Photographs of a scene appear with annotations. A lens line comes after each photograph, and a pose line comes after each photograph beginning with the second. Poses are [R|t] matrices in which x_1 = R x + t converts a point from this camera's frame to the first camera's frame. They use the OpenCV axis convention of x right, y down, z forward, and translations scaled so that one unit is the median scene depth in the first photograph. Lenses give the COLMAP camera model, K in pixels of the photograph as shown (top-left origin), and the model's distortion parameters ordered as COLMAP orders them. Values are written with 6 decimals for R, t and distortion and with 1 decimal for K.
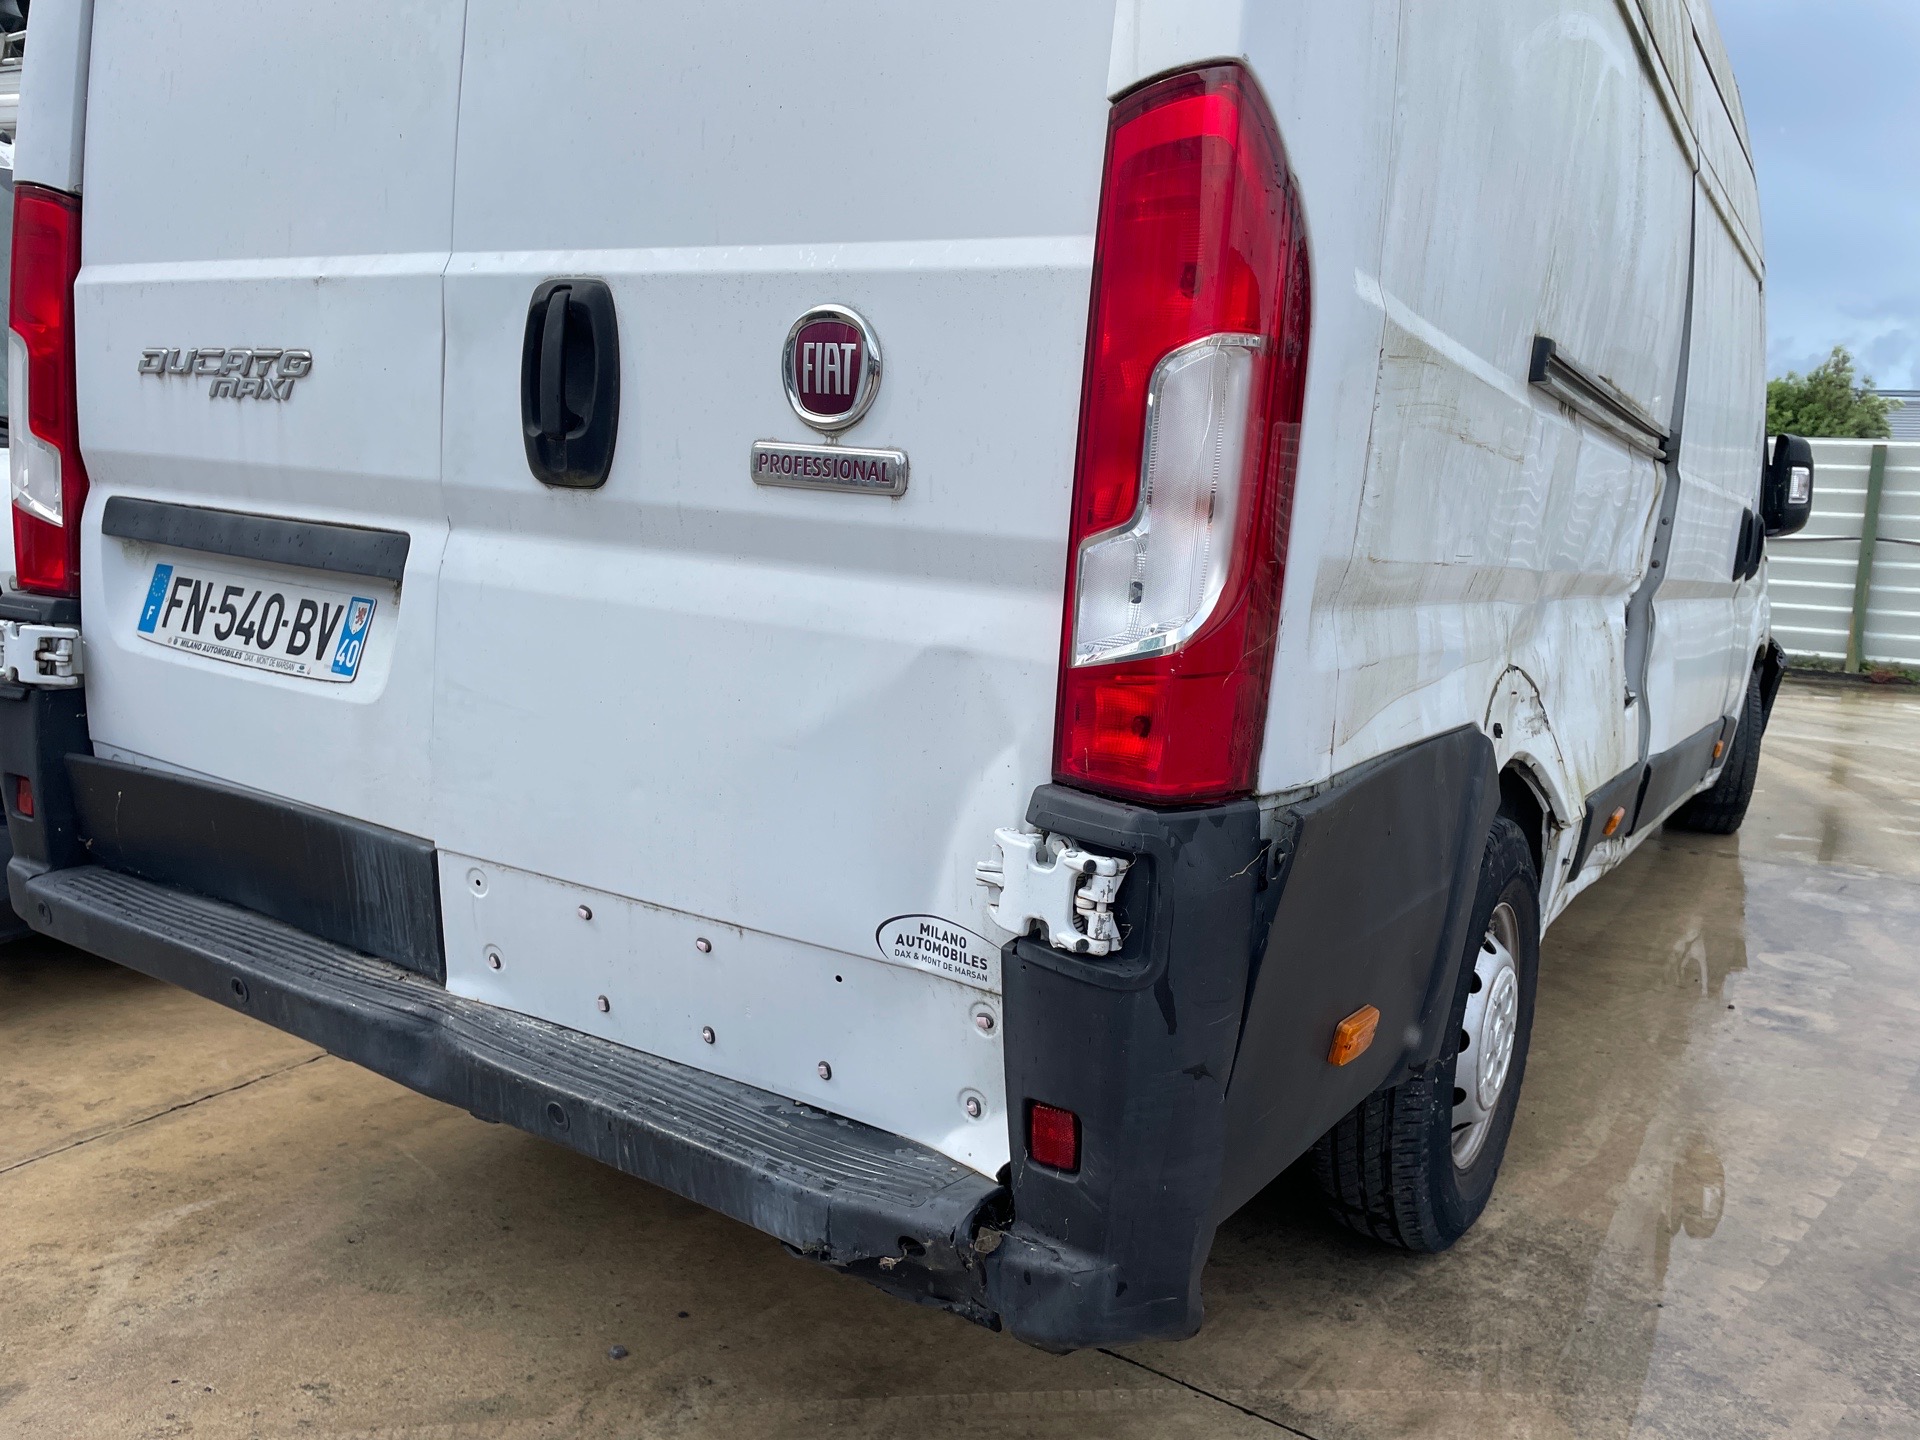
lens RADIAL K [[1446.1, 0, 968.2], [0, 1446.1, 705.0], [0, 0, 1]] dist [0.091690, -0.119487]
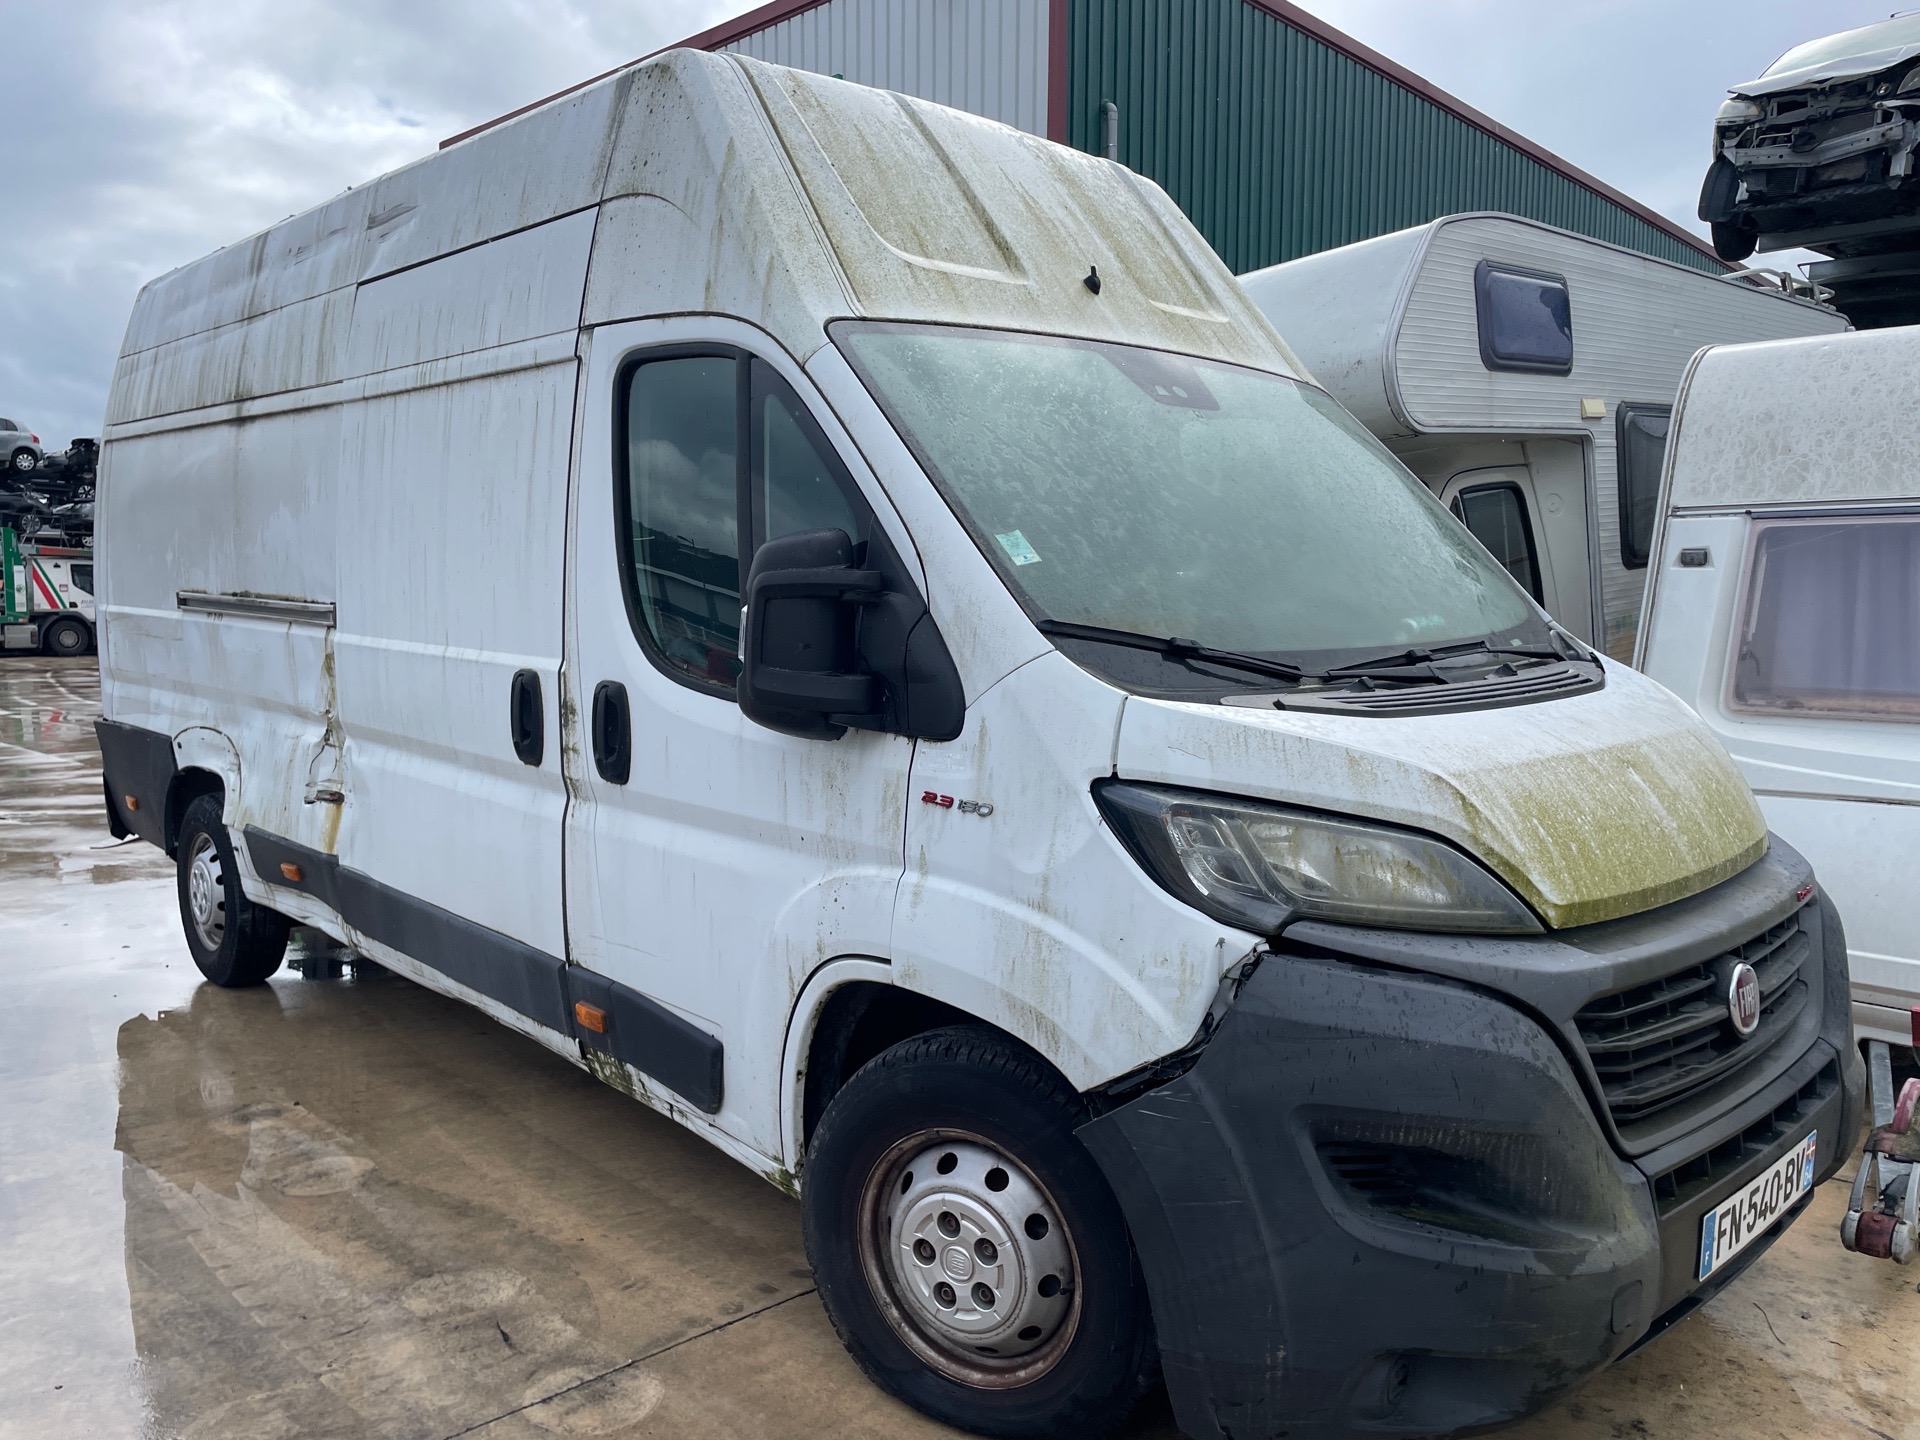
lens RADIAL K [[1446.1, 0, 945.7], [0, 1446.1, 738.3], [0, 0, 1]] dist [0.091690, -0.119487]
pose [[-0.250662, 0.037855, -0.967334, 2.869285], [-0.151120, 0.985455, 0.077723, -0.452805], [0.956207, 0.165666, -0.241295, 3.316691]]
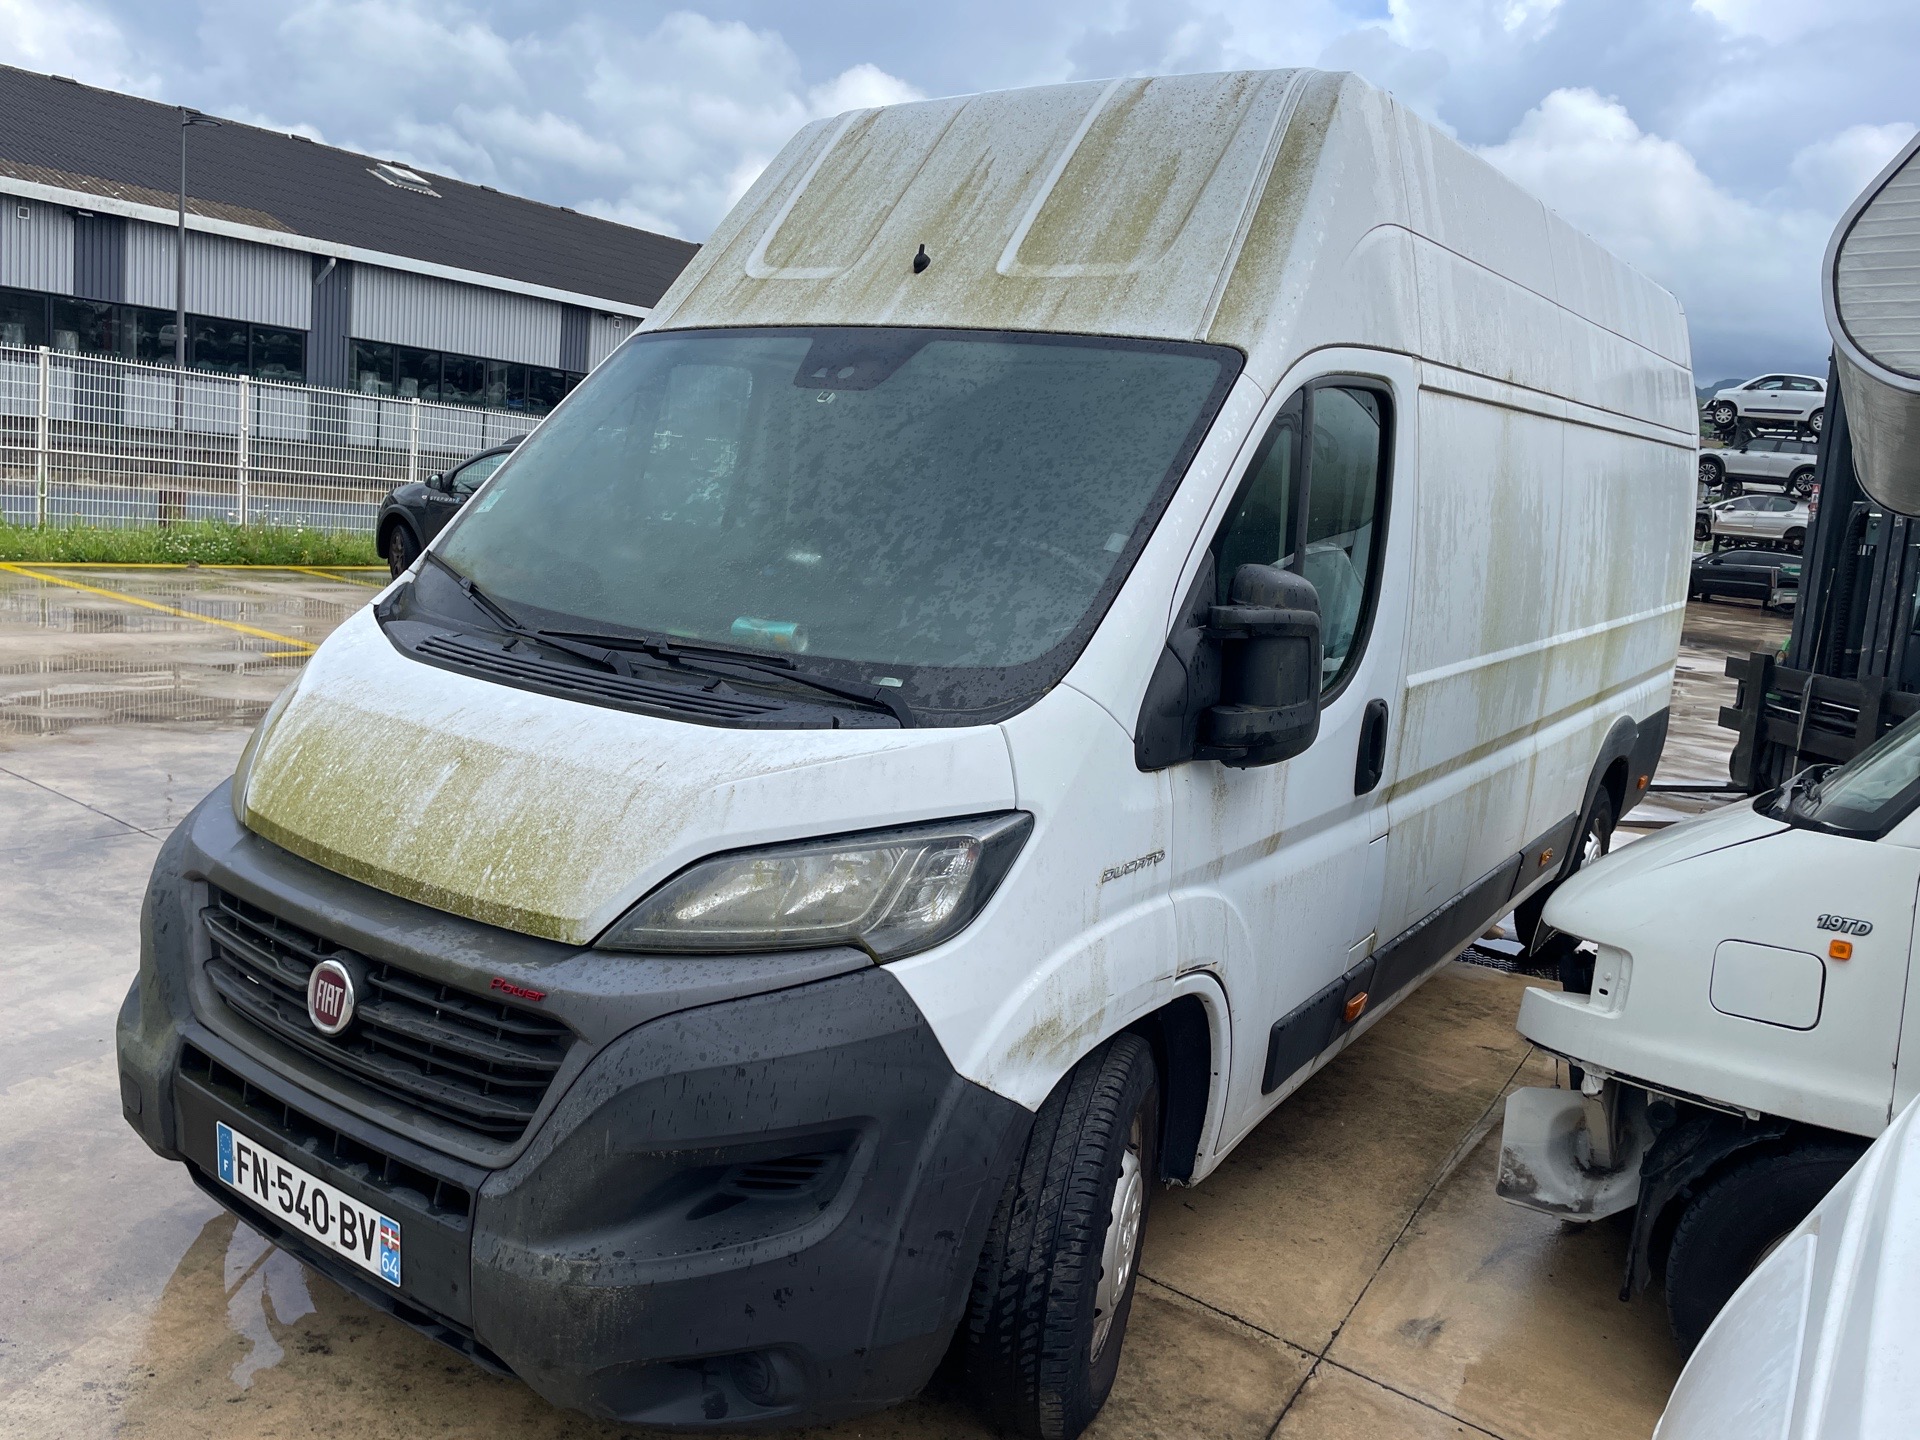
lens RADIAL K [[1446.1, 0, 957.0], [0, 1446.1, 728.2], [0, 0, 1]] dist [0.091690, -0.119487]
pose [[-0.986997, -0.160575, 0.007213, 0.936495], [-0.150030, 0.936426, 0.317171, -0.926414], [-0.057684, 0.311965, -0.948341, 4.806040]]
